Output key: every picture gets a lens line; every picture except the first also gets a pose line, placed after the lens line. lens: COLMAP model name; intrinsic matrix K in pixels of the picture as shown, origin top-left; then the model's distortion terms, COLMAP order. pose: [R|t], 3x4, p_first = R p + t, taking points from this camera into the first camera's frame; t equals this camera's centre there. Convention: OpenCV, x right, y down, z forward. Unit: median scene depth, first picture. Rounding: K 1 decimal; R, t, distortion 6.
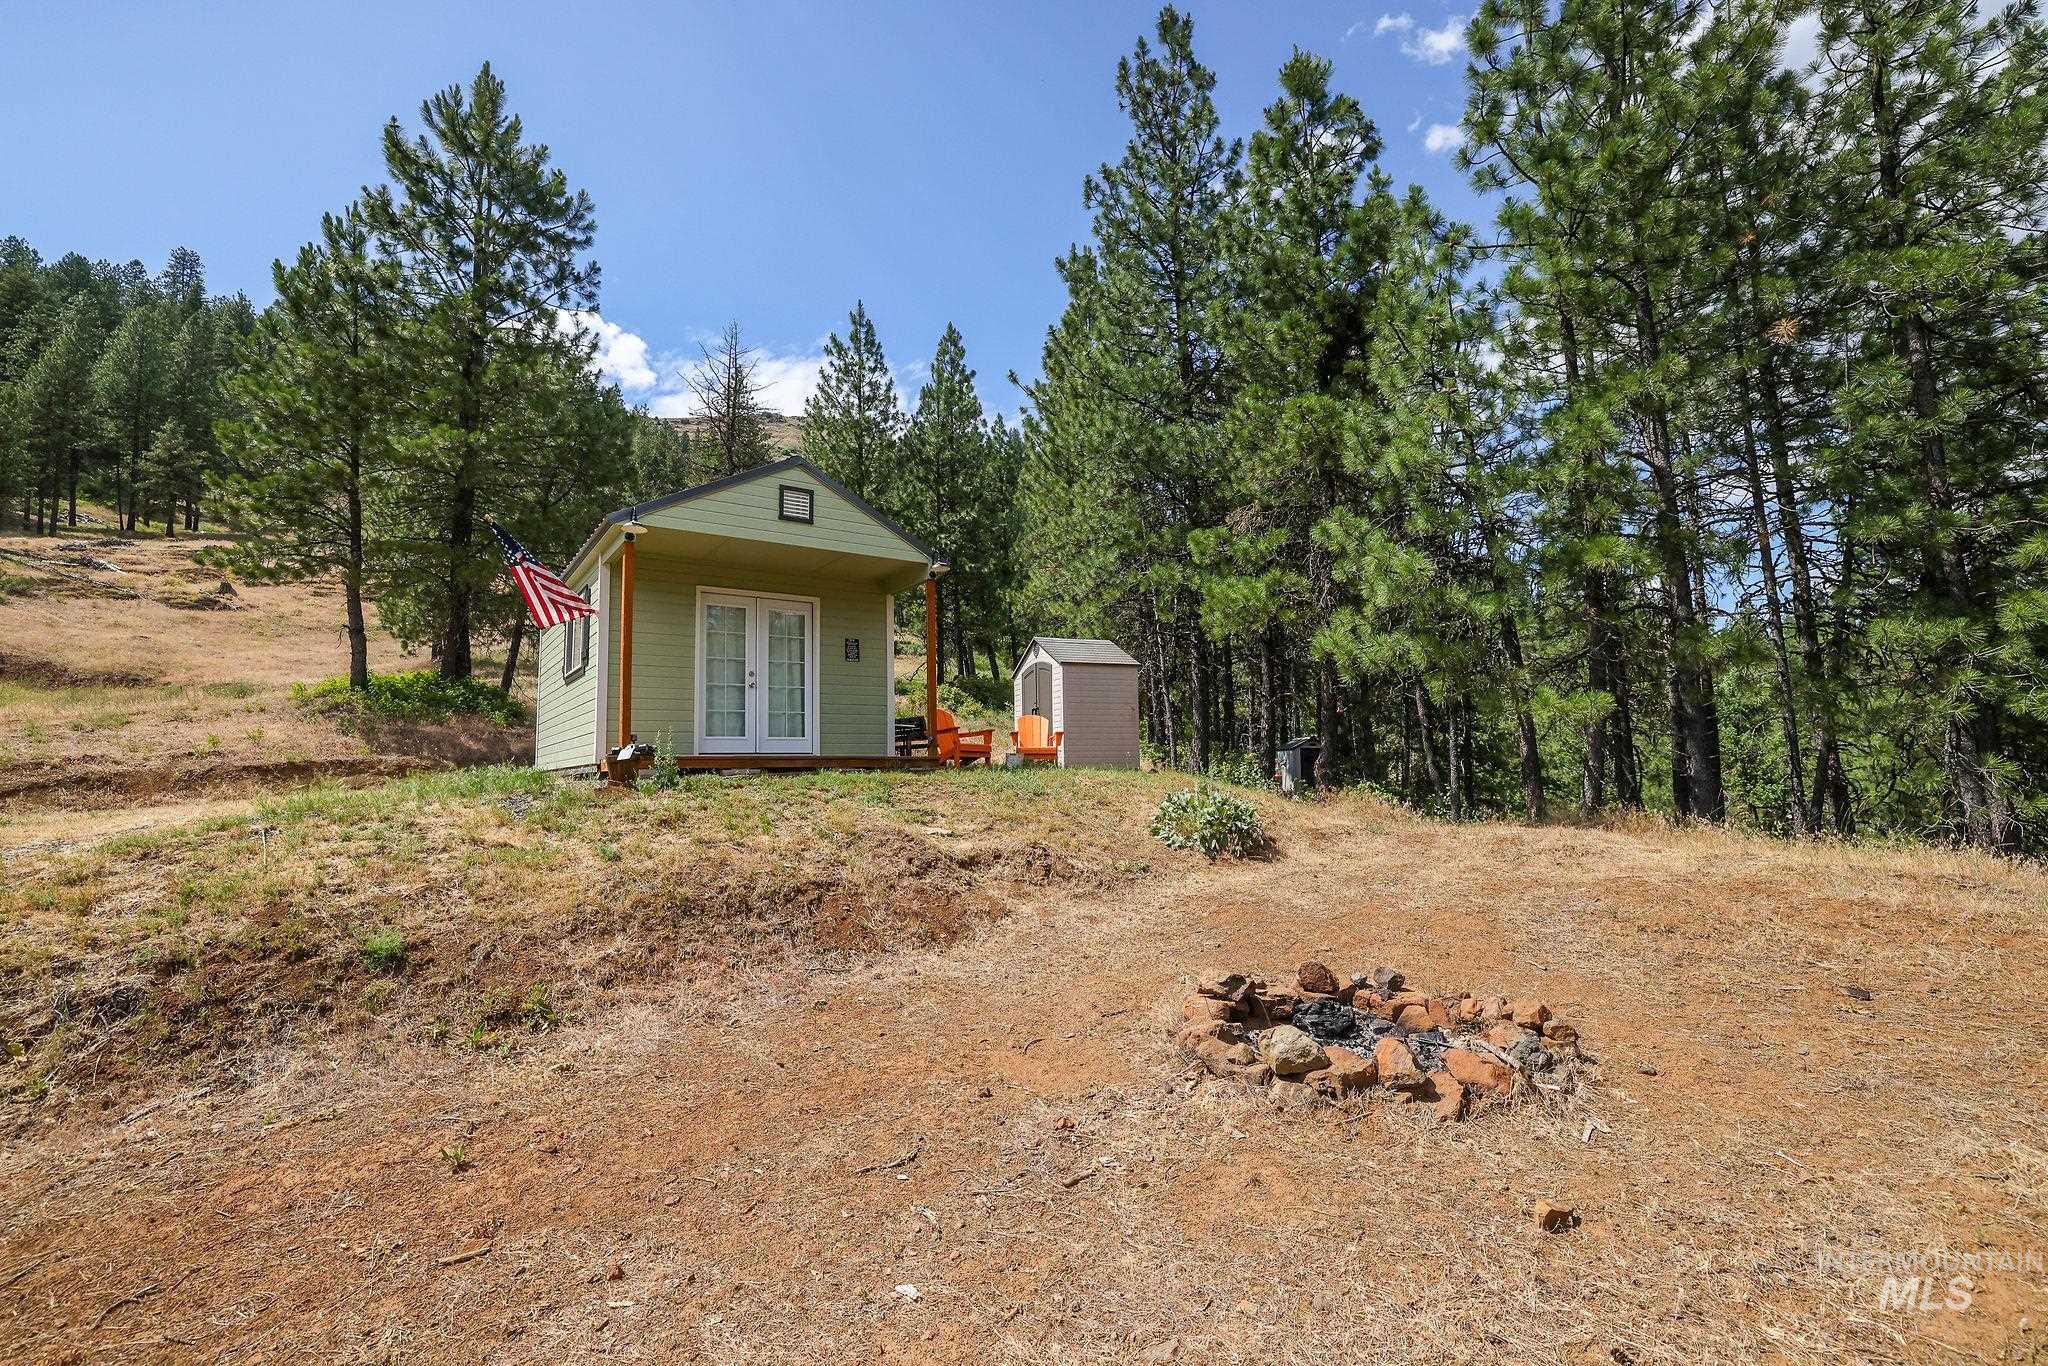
lens RADIAL K [[888.7, 0, 1029.4], [0, 888.7, 677.6], [0, 0, 1]] dist [-0.053119, 0.019866]
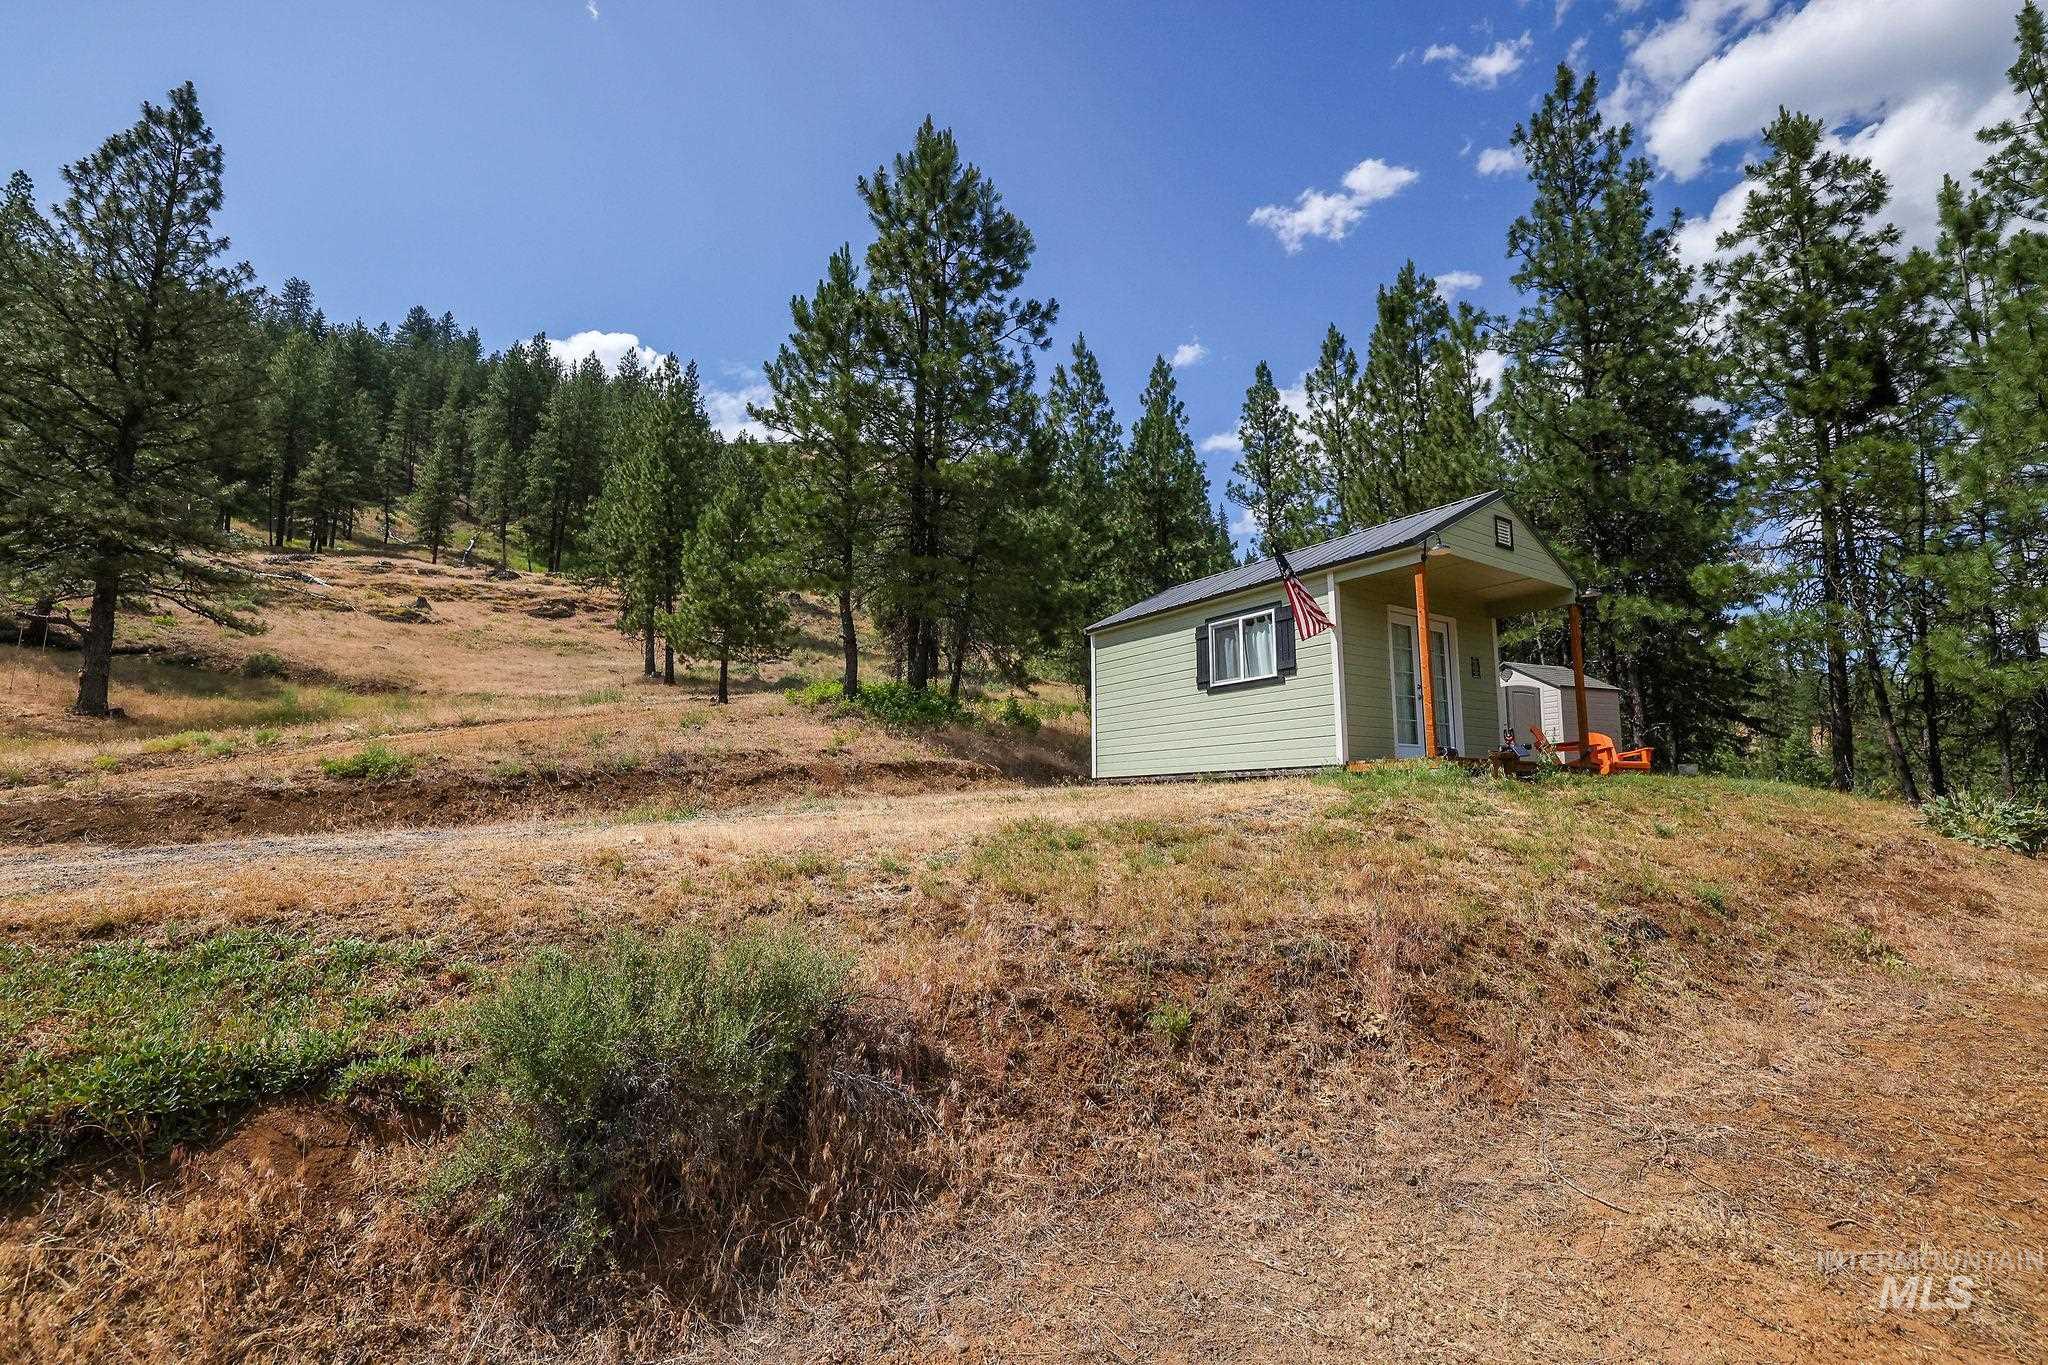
lens RADIAL K [[906.9, 0, 1024.0], [0, 906.9, 682.5], [0, 0, 1]] dist [-0.055072, 0.022105]
pose [[0.998461, 0.021559, -0.051098, -0.212776], [-0.023087, 0.999298, -0.029515, 0.009823], [0.050426, 0.030649, 0.998257, -0.035698]]
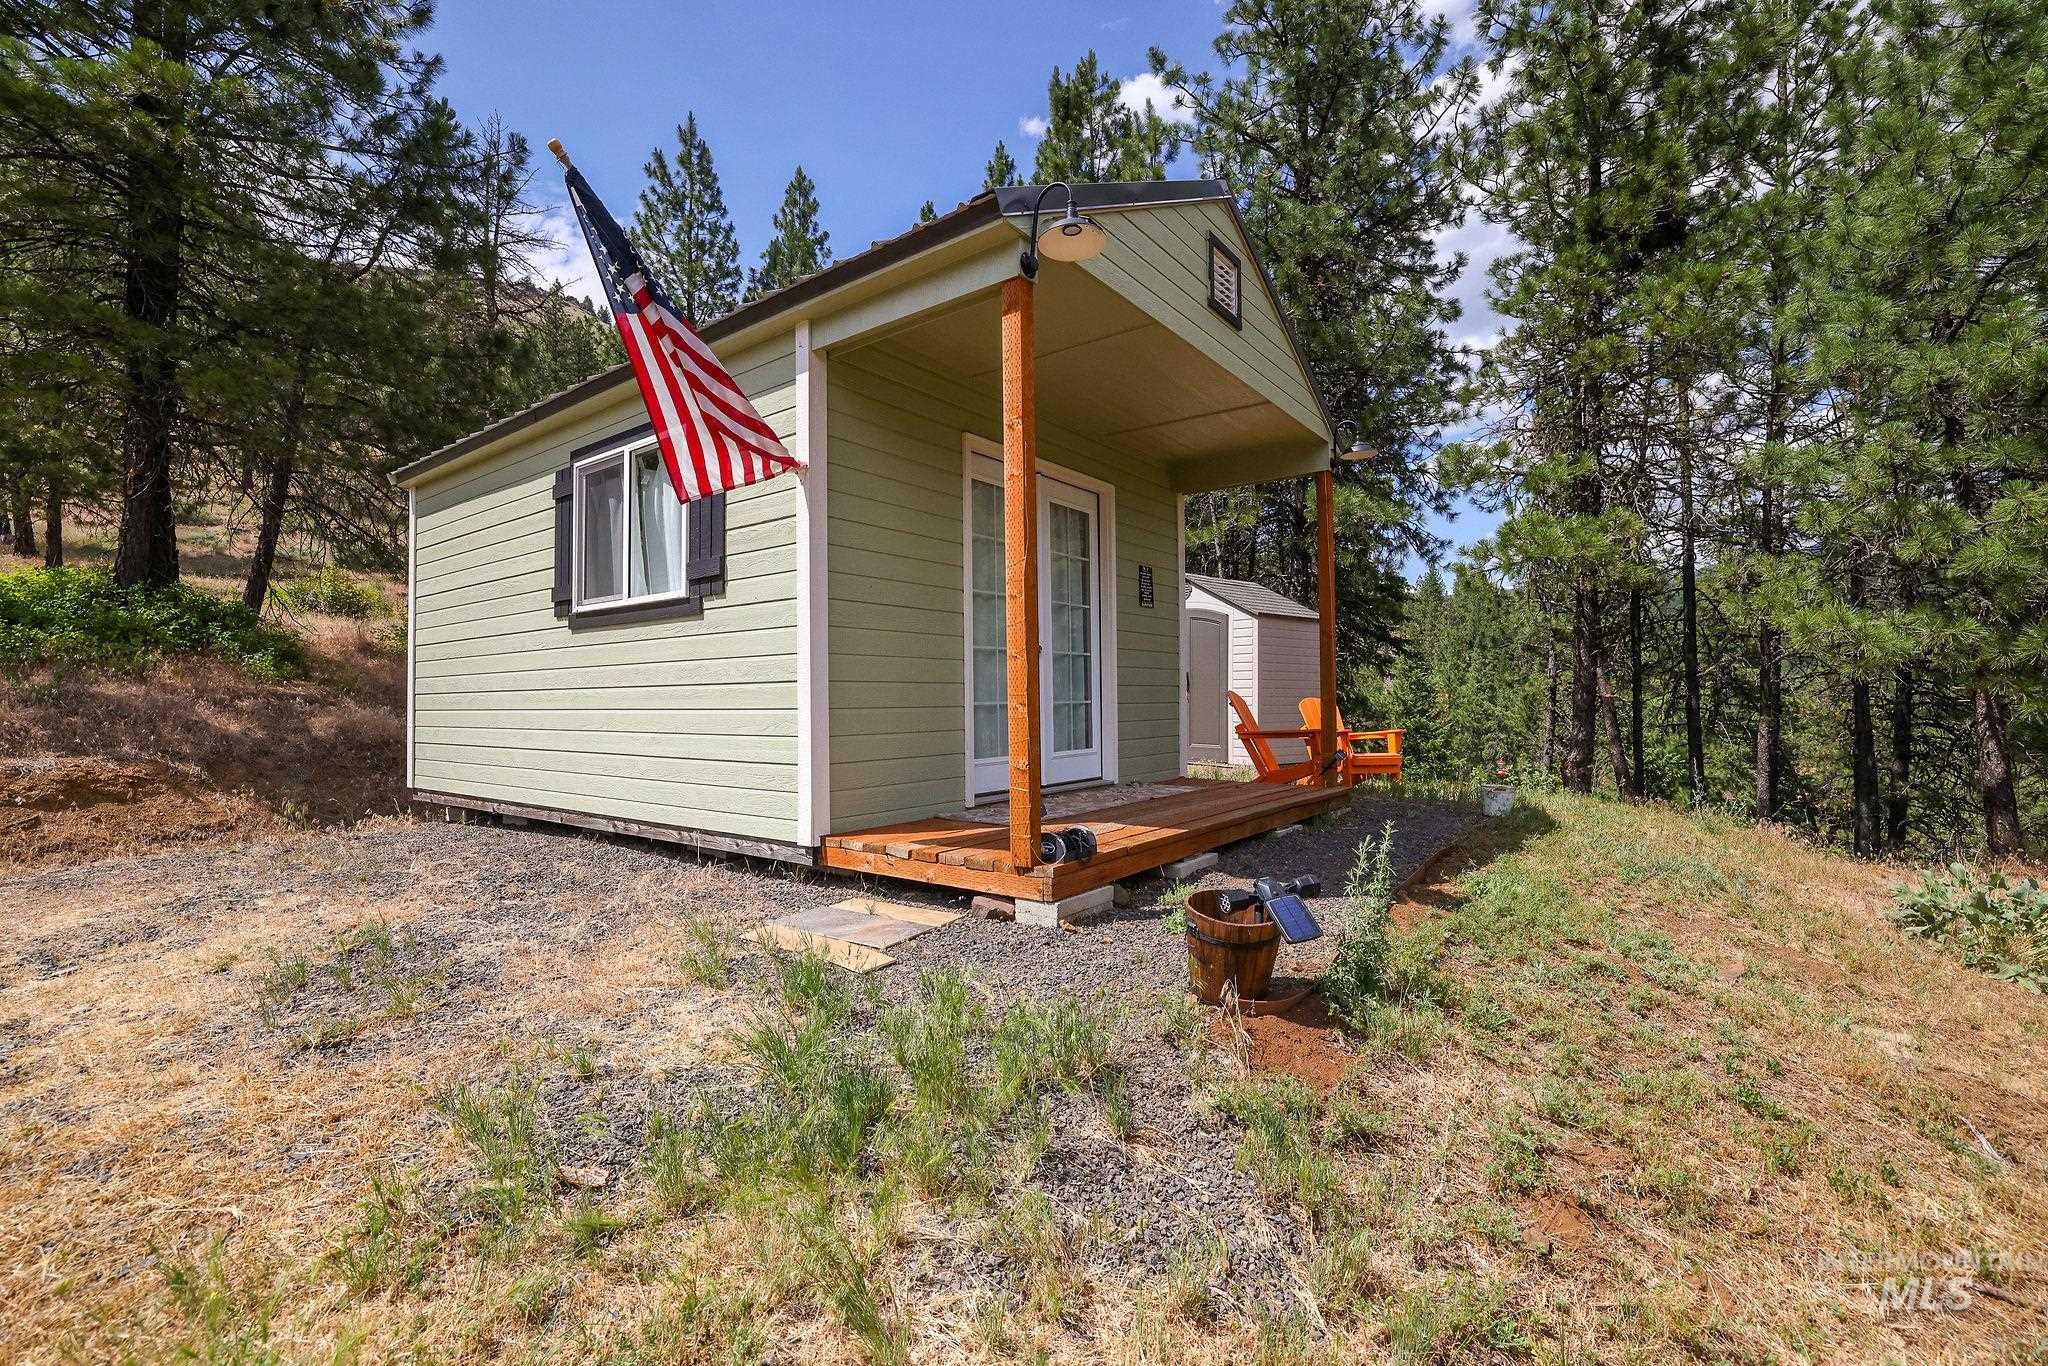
lens RADIAL K [[888.7, 0, 1029.4], [0, 888.7, 677.6], [0, 0, 1]] dist [-0.053119, 0.019866]
pose [[0.954408, 0.025436, 0.297421, -0.132763], [-0.049635, 0.996015, 0.074095, -0.003740], [-0.294351, -0.085479, 0.951867, 0.150332]]
